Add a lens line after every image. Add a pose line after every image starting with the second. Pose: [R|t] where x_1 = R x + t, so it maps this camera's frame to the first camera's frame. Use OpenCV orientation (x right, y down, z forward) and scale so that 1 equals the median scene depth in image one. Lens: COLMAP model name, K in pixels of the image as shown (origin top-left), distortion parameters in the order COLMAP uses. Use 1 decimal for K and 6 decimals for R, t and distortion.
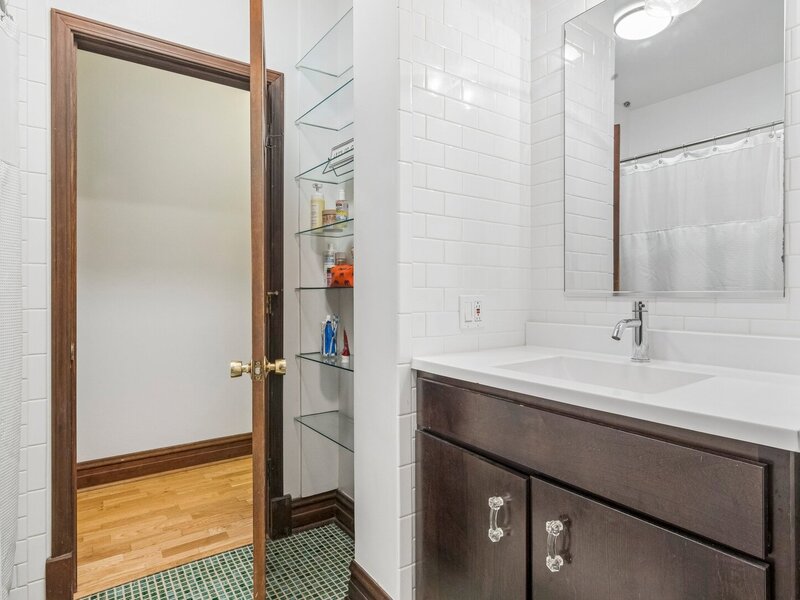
lens RADIAL K [[457.0, 0, 402.8], [0, 457.0, 296.4], [0, 0, 1]] dist [-0.004506, 0.002492]
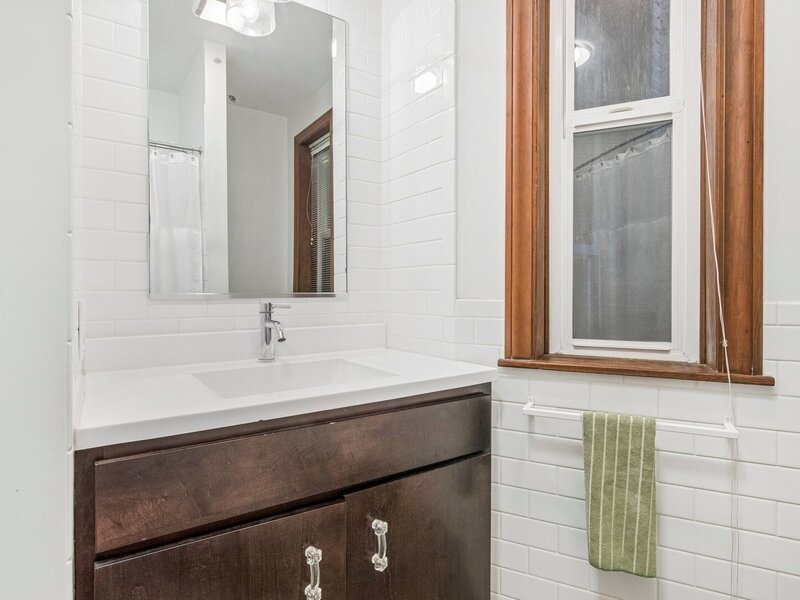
lens RADIAL K [[457.0, 0, 403.2], [0, 457.0, 297.9], [0, 0, 1]] dist [-0.004506, 0.002492]
pose [[0.002405, -0.010784, 0.999939, -0.570662], [0.009613, 0.999896, 0.010761, -0.009292], [-0.999951, 0.009586, 0.002508, 0.795010]]
